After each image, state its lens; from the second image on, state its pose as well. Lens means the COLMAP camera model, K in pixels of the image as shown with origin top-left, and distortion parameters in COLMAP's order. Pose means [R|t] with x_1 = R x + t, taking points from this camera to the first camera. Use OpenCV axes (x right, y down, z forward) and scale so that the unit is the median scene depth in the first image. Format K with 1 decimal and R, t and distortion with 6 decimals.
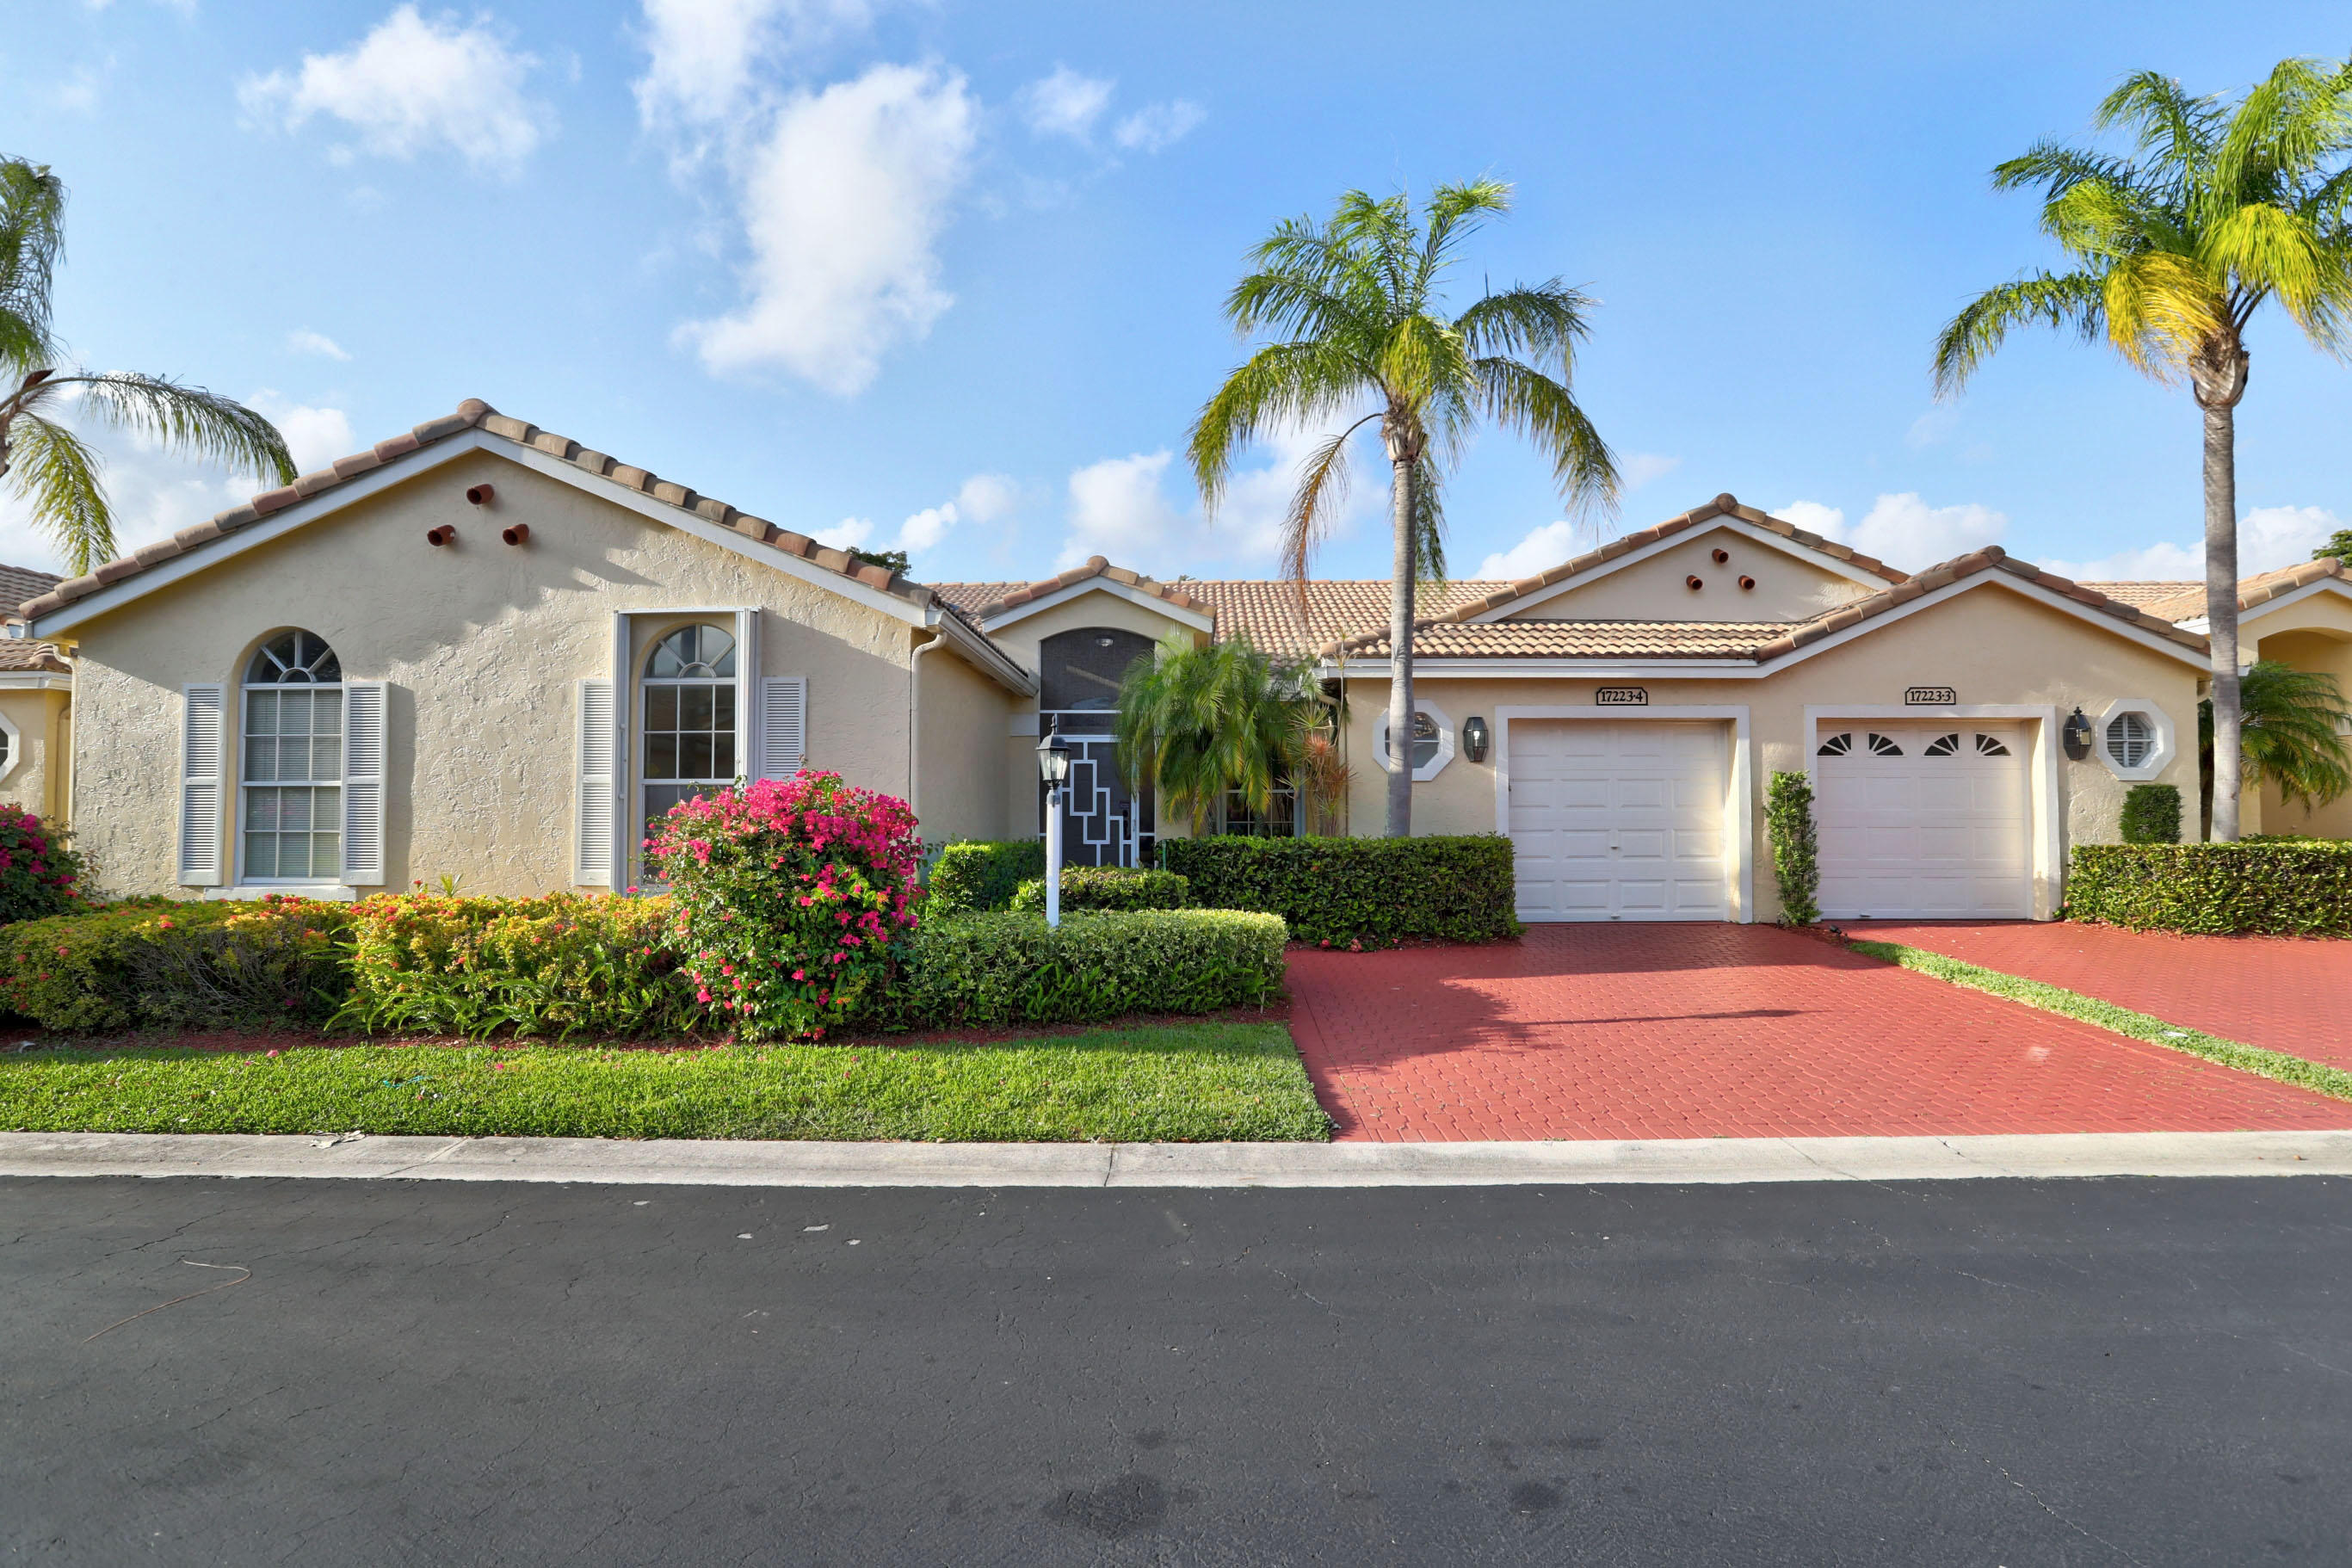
lens RADIAL K [[1099.8, 0, 1180.1], [0, 1099.8, 785.0], [0, 0, 1]] dist [-0.051564, 0.016822]
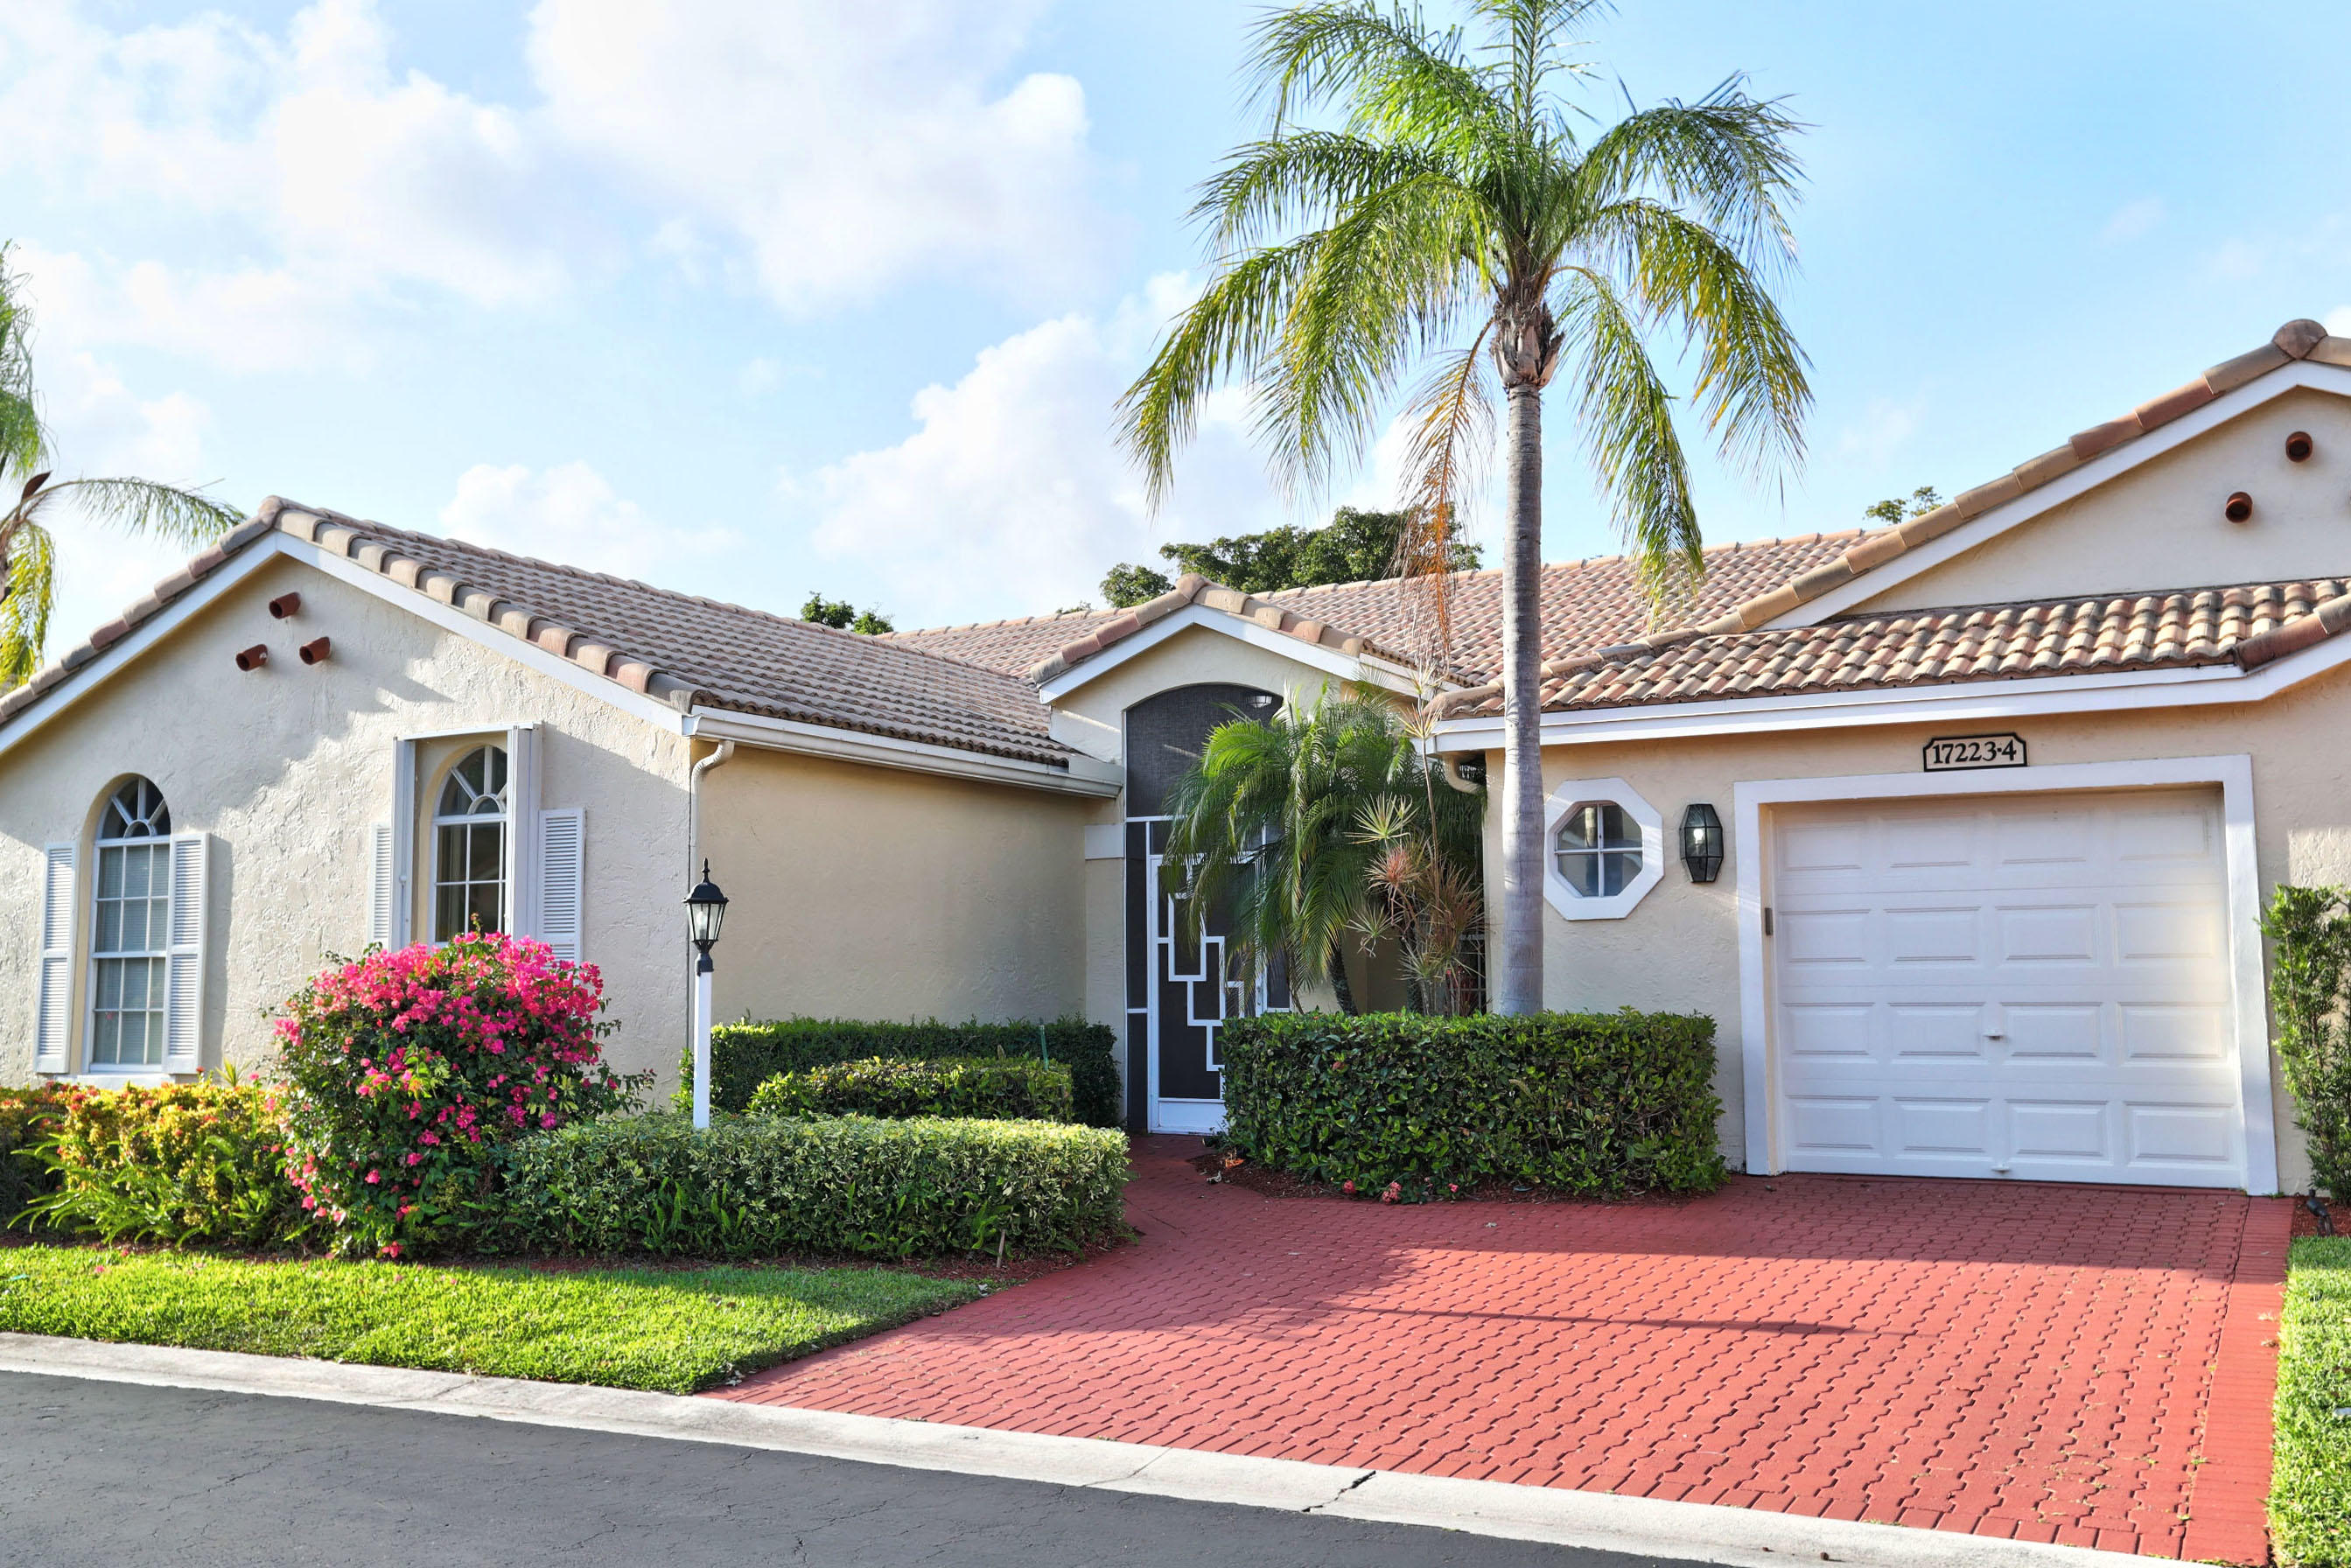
lens RADIAL K [[2143.0, 0, 1175.5], [0, 2143.0, 784.0], [0, 0, 1]] dist [0.042708, 0.015748]
pose [[0.881610, -0.049468, -0.469378, 0.742071], [0.020733, 0.997591, -0.066195, -0.005449], [0.471522, 0.048627, 0.880512, -0.148453]]
